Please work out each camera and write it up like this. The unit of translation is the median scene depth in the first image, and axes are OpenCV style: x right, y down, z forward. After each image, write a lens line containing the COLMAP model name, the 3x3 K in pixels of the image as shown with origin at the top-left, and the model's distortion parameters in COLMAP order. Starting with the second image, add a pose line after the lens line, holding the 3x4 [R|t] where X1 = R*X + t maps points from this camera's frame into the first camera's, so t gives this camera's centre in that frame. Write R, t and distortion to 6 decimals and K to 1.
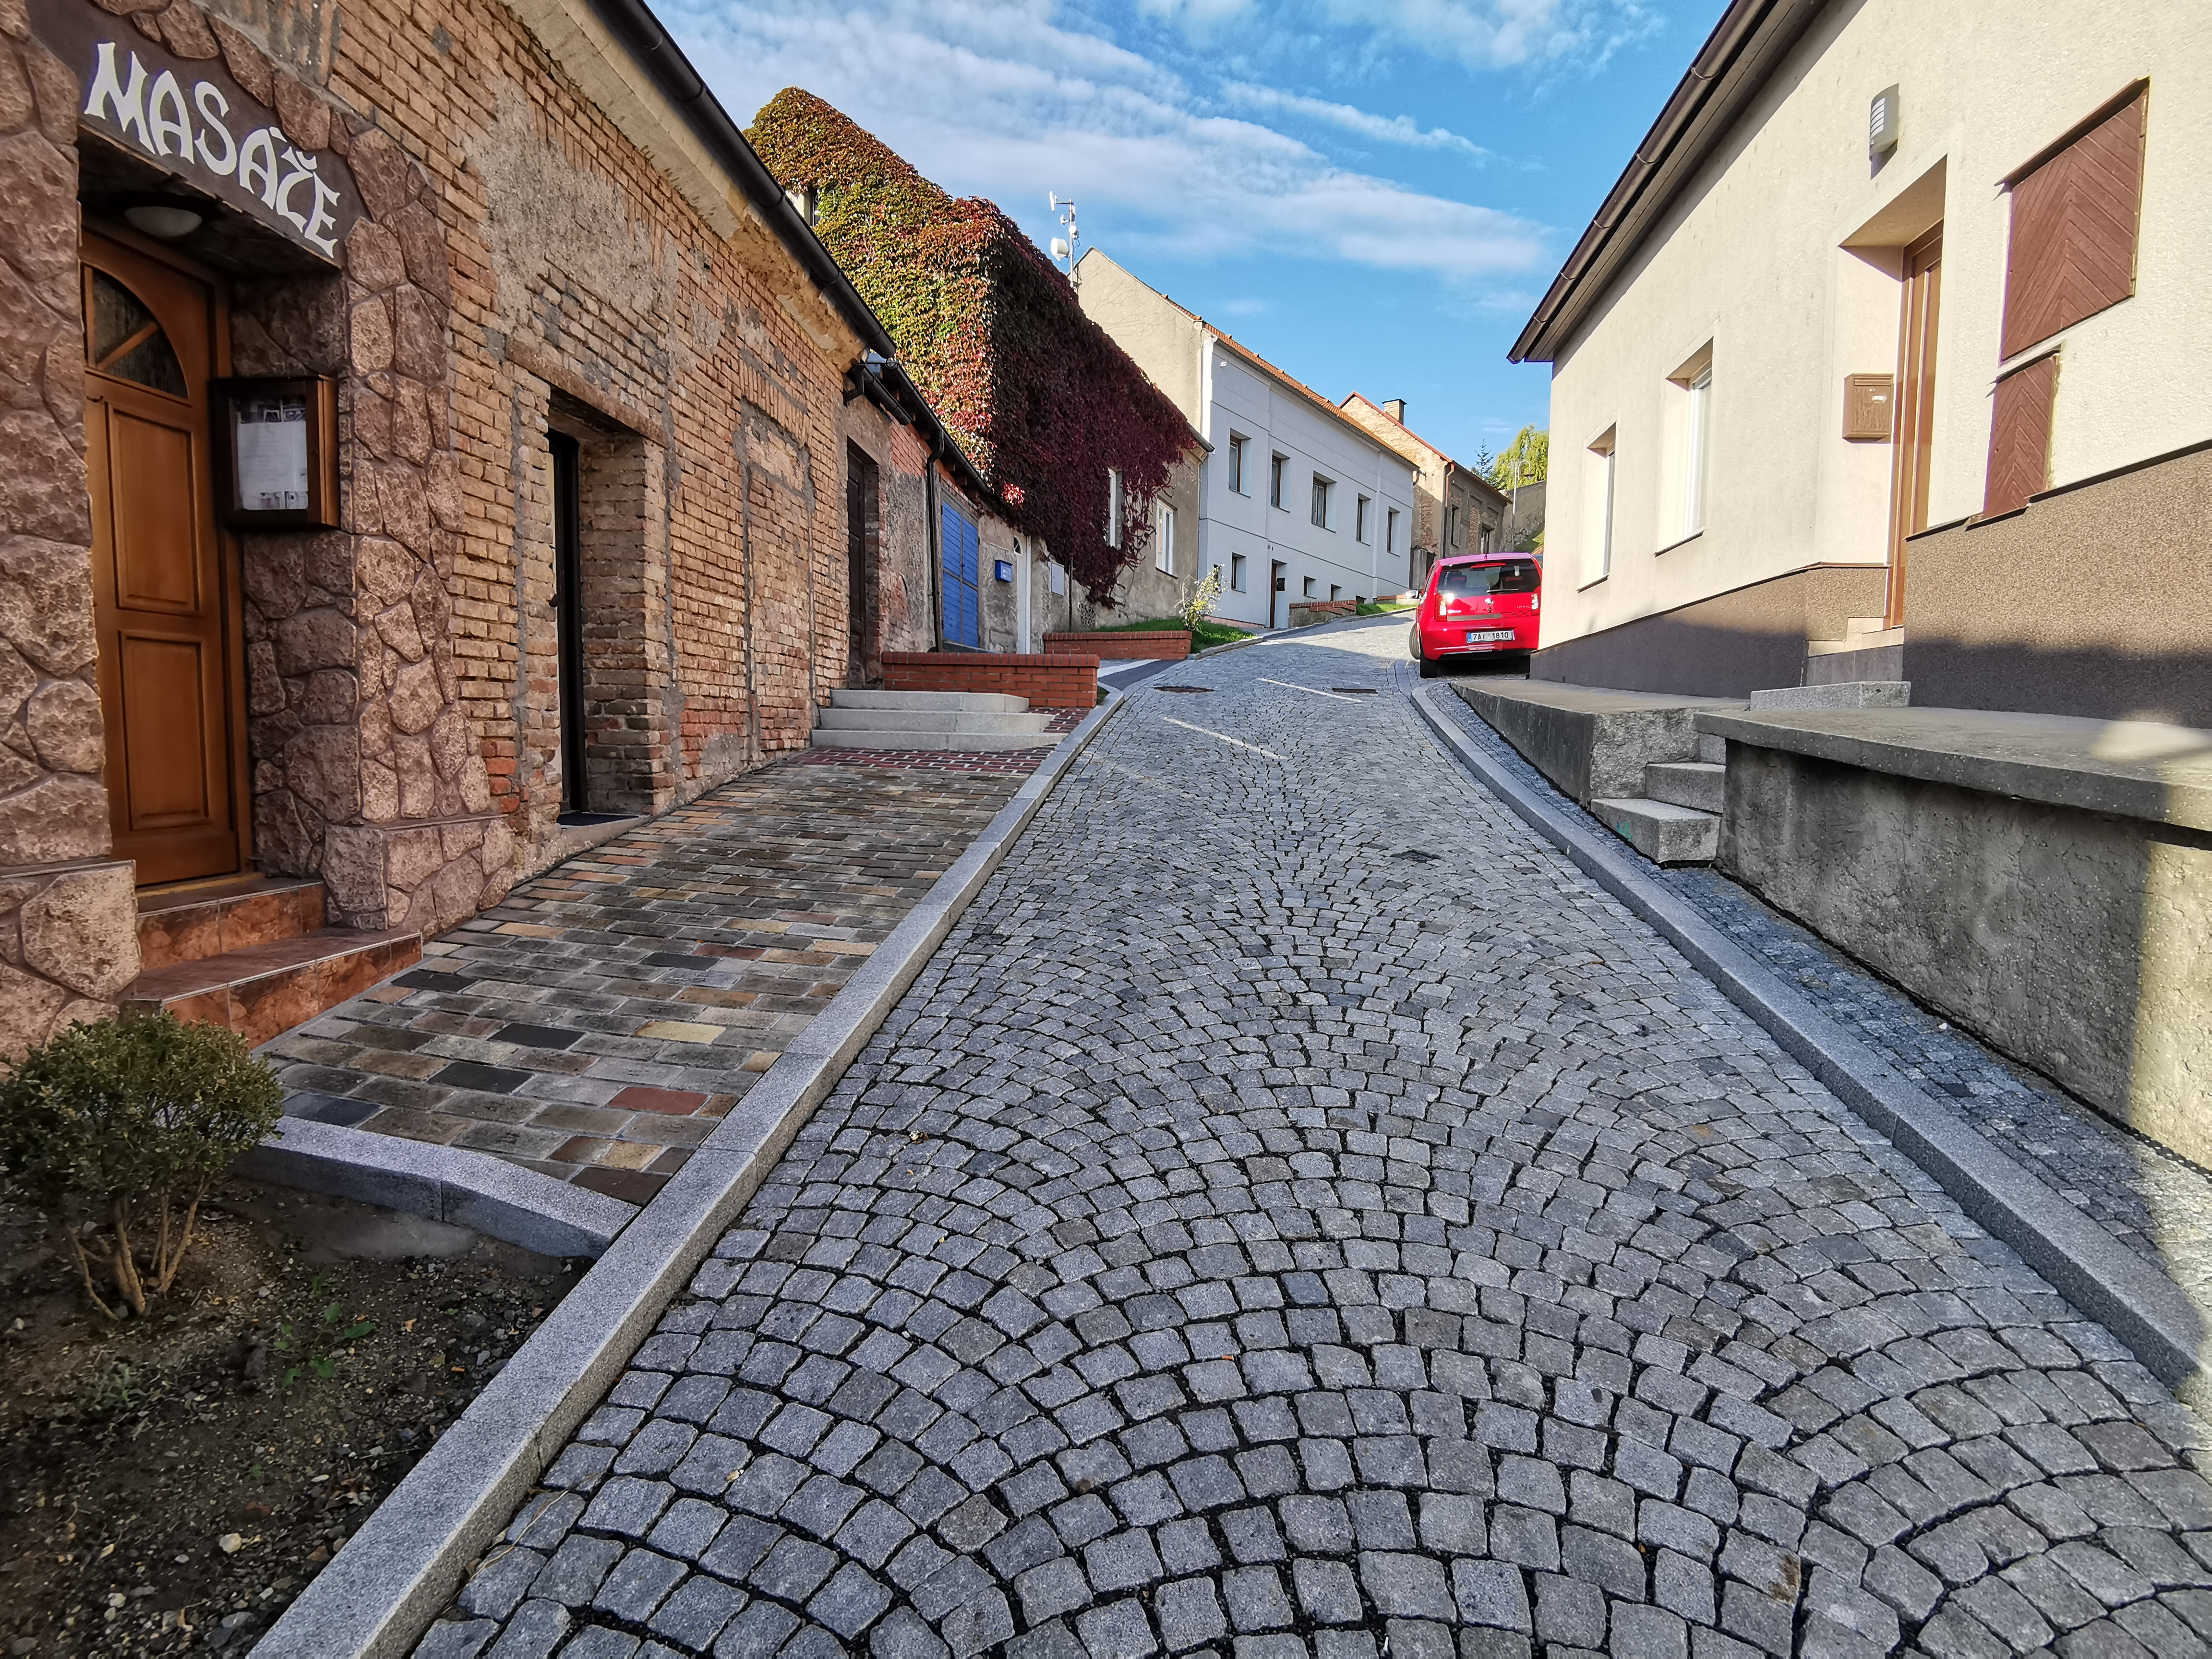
lens RADIAL K [[1118.1, 0, 1106.0], [0, 1118.1, 829.5], [0, 0, 1]] dist [-0.000952, -0.000964]
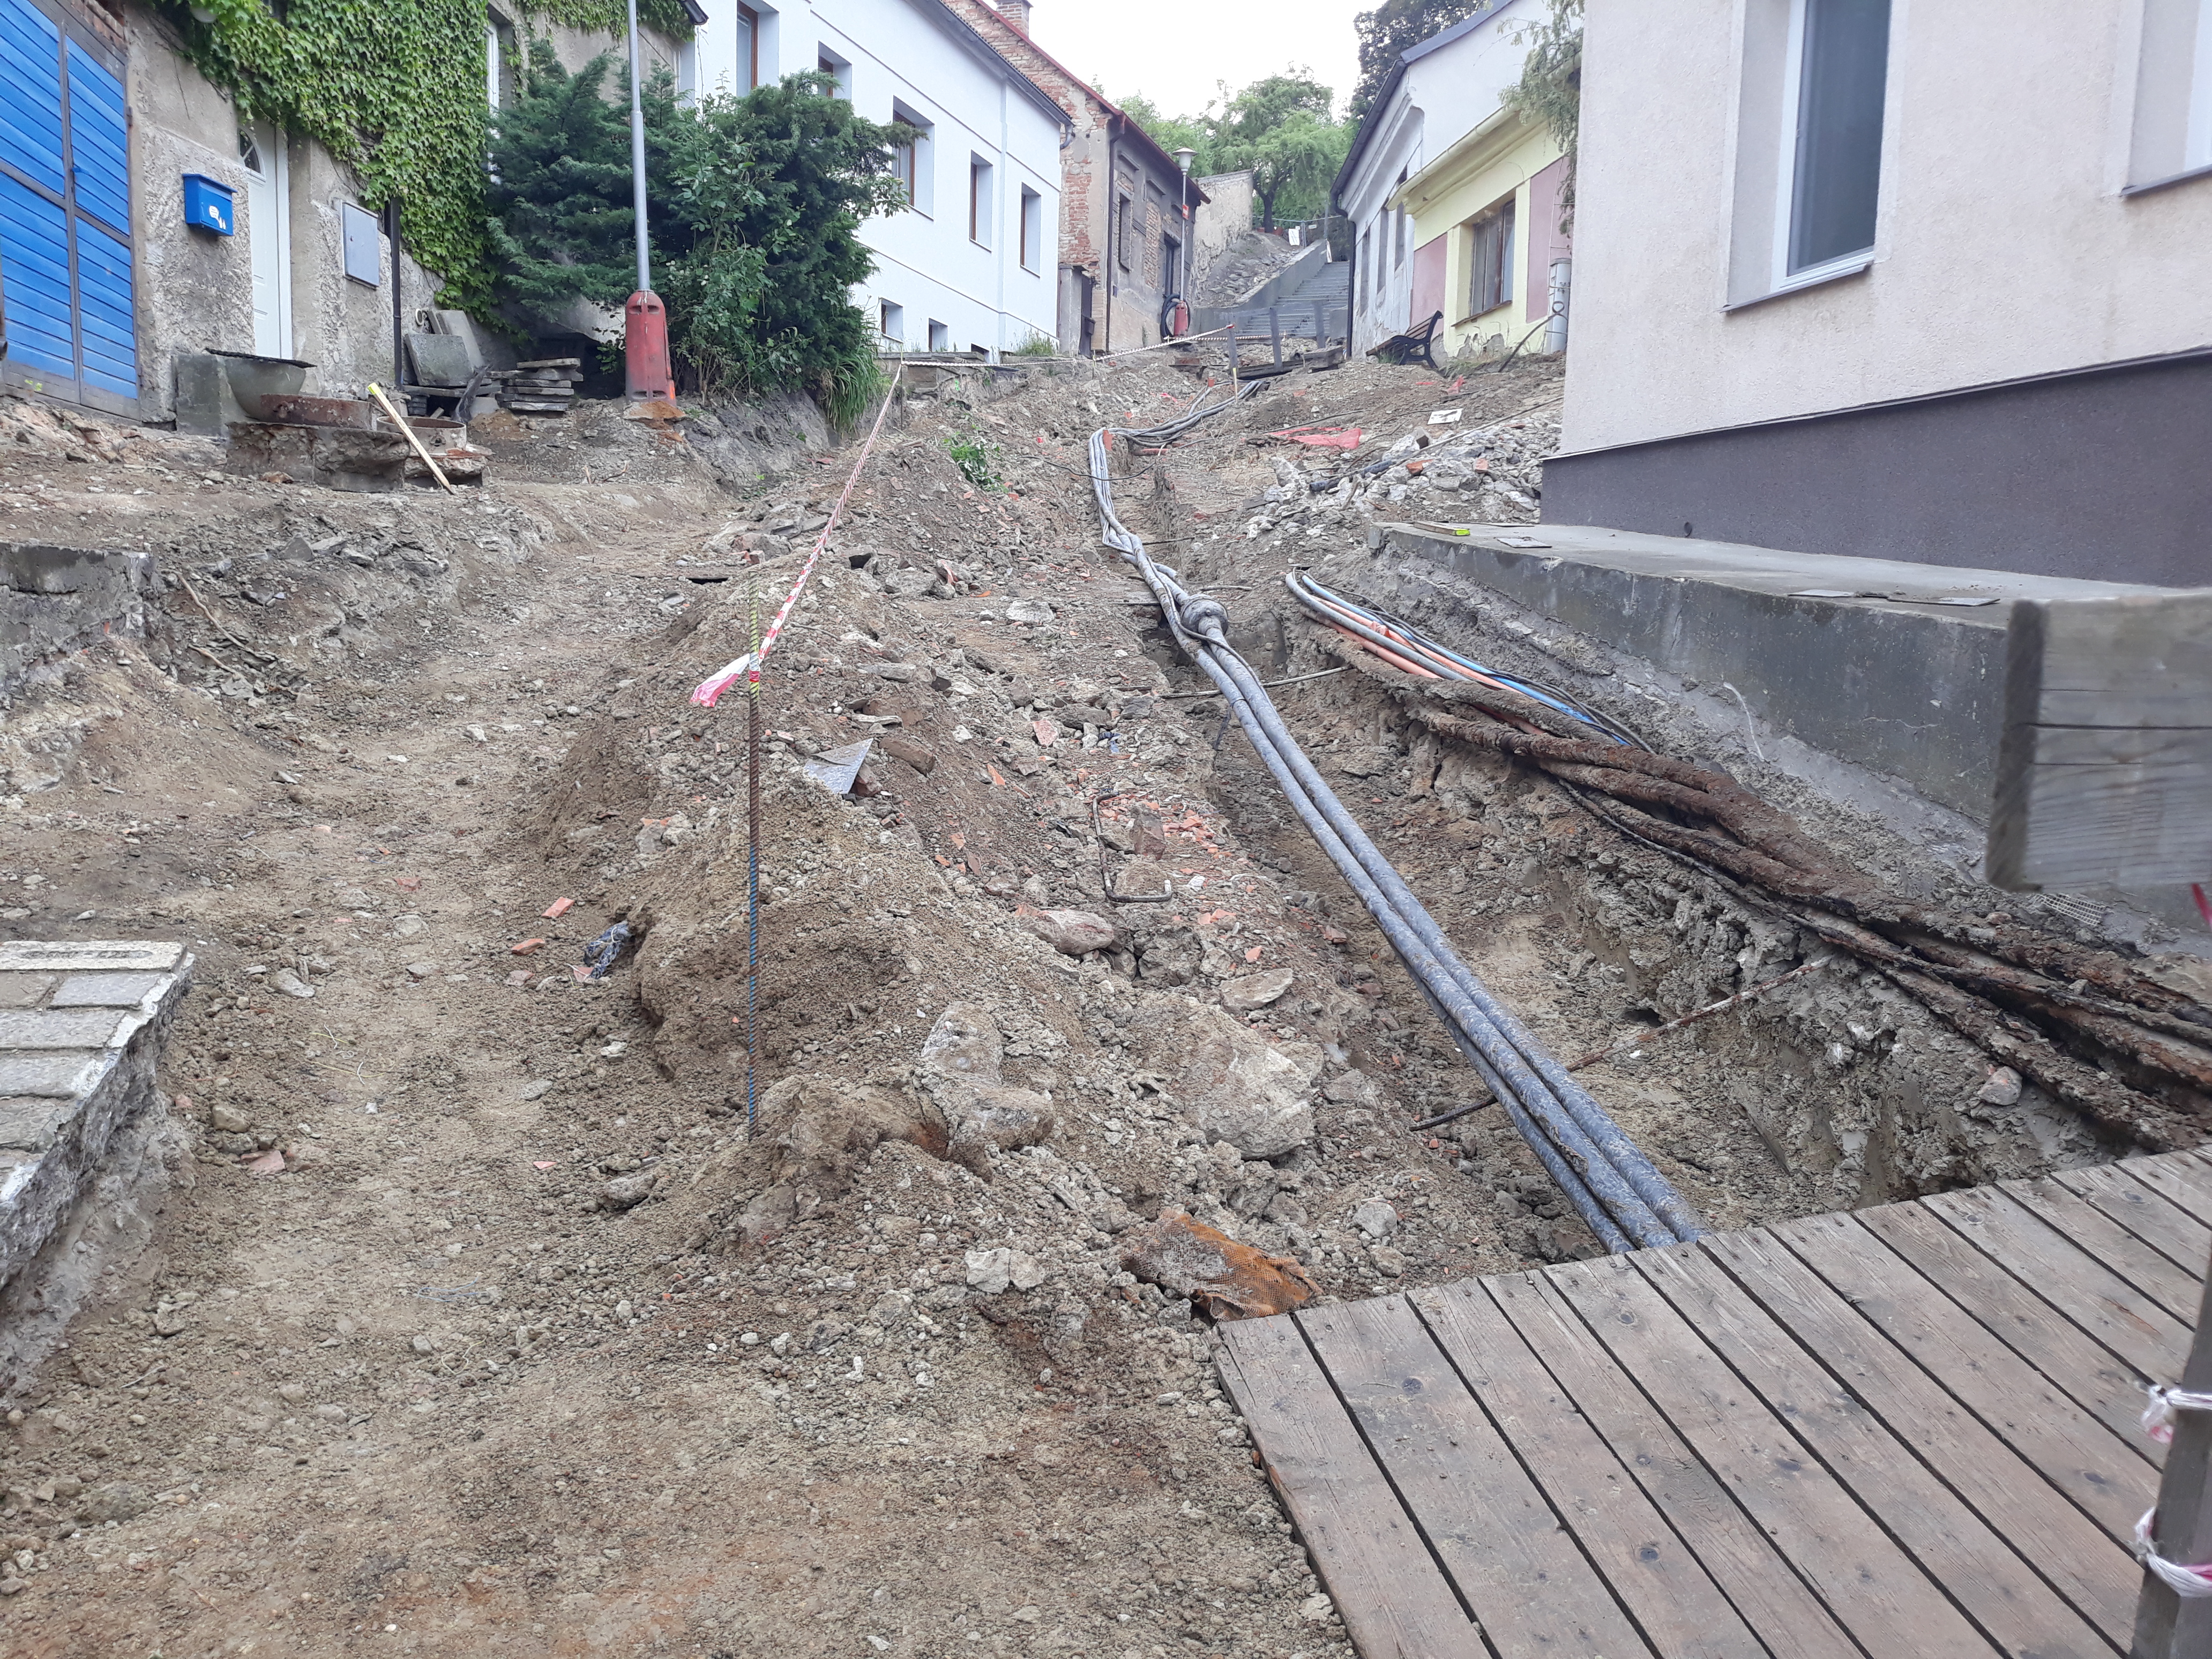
lens RADIAL K [[1742.9, 0, 1106.0], [0, 1742.9, 829.5], [0, 0, 1]] dist [0.001307, -0.000301]
pose [[0.943759, -0.039136, 0.328309, -0.013982], [0.020319, 0.997958, 0.060552, -0.141446], [-0.330008, -0.050475, 0.942628, 0.989735]]
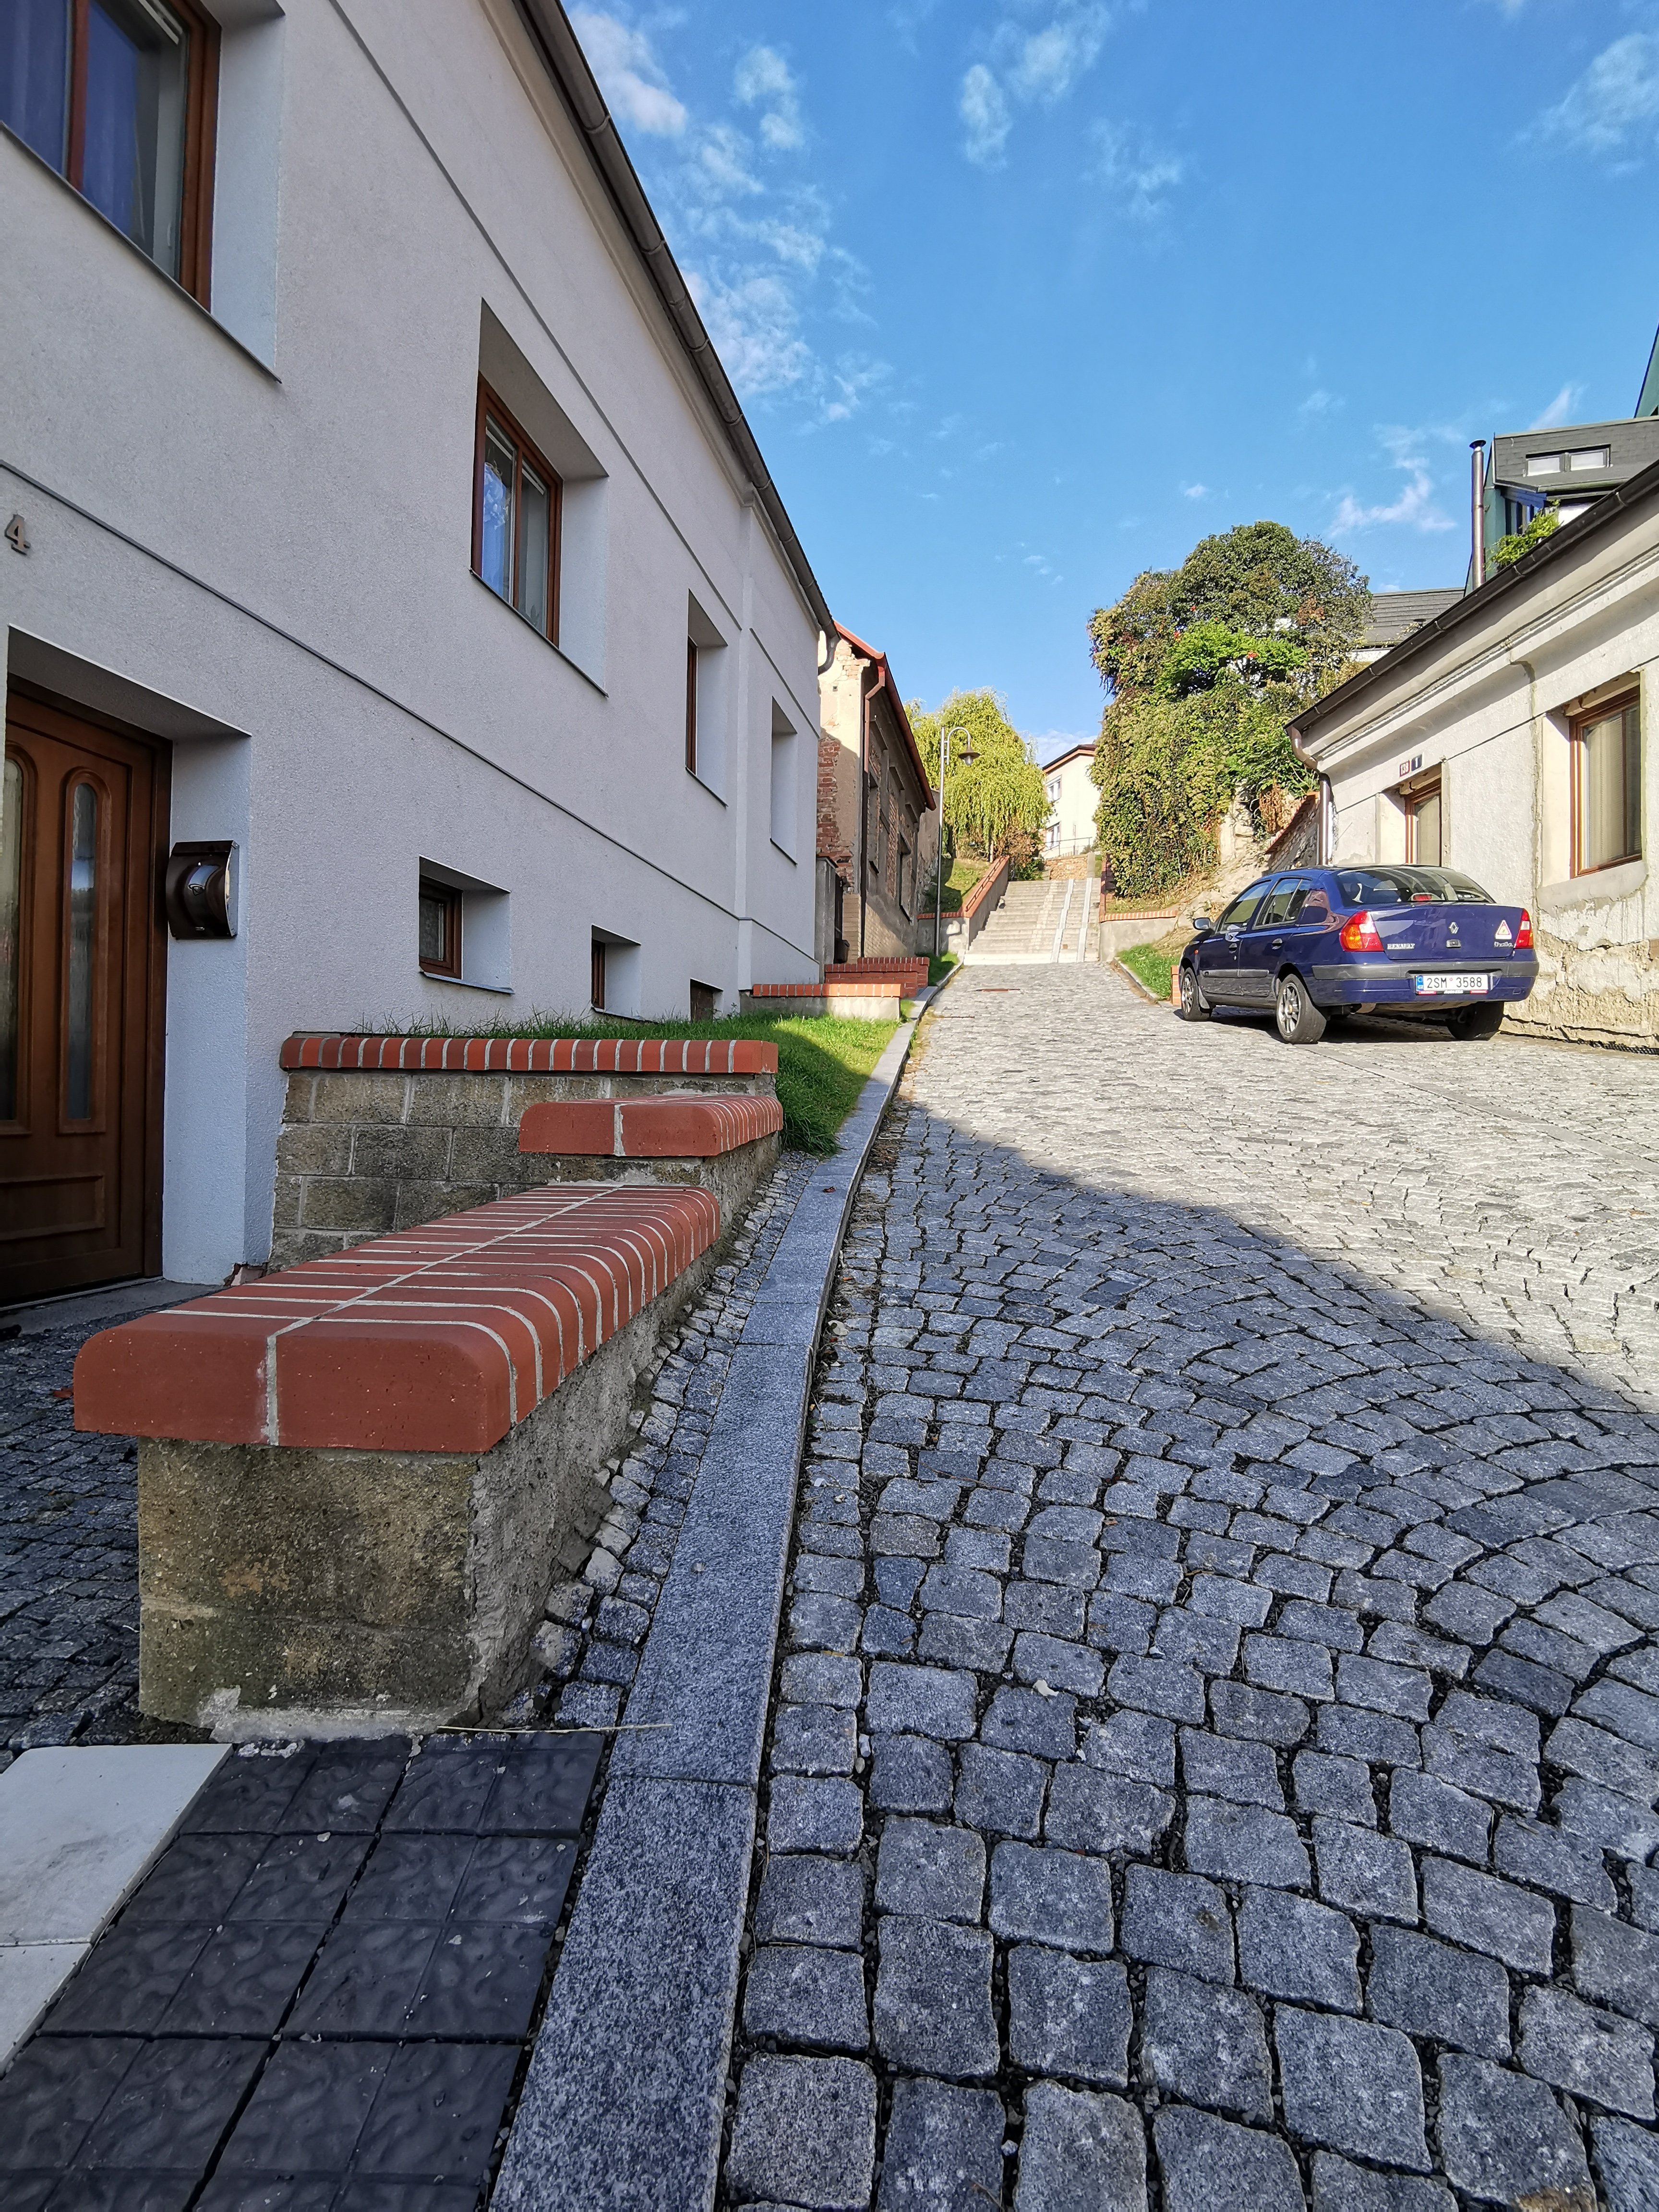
lens RADIAL K [[1118.1, 0, 829.5], [0, 1118.1, 1106.0], [0, 0, 1]] dist [-0.000952, -0.000964]
pose [[0.917557, 0.005264, 0.397570, 0.906535], [0.023974, 0.997361, -0.068535, -0.969884], [-0.396882, 0.072416, 0.915009, 4.504366]]
